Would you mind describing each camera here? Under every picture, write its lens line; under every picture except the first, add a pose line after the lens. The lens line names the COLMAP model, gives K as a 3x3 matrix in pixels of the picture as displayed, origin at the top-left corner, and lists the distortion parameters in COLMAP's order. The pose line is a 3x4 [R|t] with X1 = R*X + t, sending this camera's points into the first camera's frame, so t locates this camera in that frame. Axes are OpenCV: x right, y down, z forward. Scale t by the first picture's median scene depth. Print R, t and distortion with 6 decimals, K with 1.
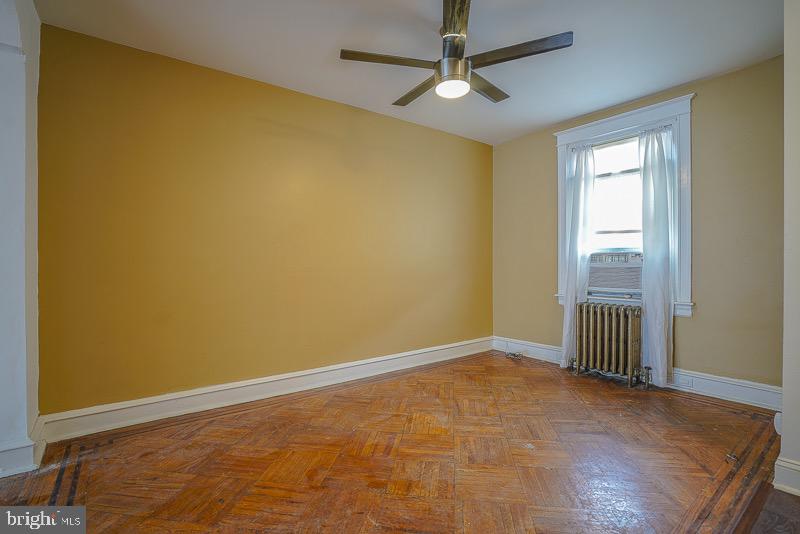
lens RADIAL K [[372.9, 0, 397.2], [0, 372.9, 266.5], [0, 0, 1]] dist [-0.060316, 0.022099]
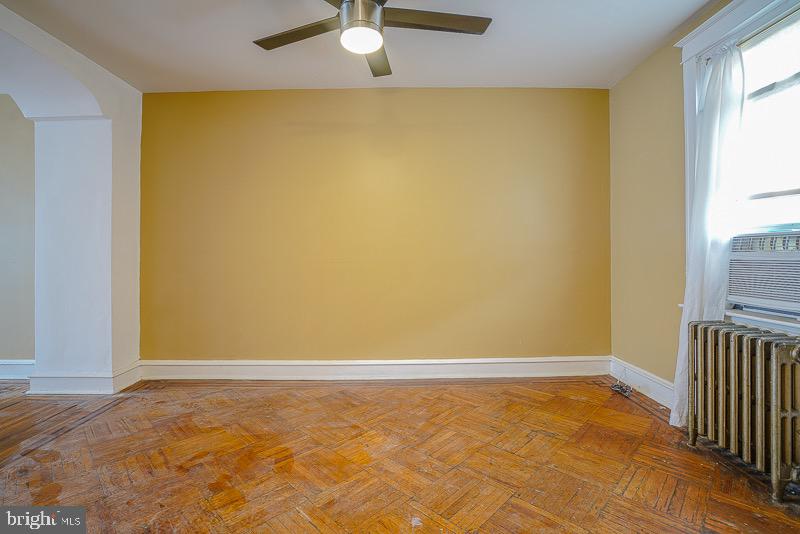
lens RADIAL K [[372.9, 0, 399.5], [0, 372.9, 255.1], [0, 0, 1]] dist [-0.060316, 0.022099]
pose [[0.809676, -0.000468, -0.586877, 0.569223], [-0.000835, 0.999998, -0.001949, -0.006526], [0.586876, 0.002068, 0.809674, 0.328902]]
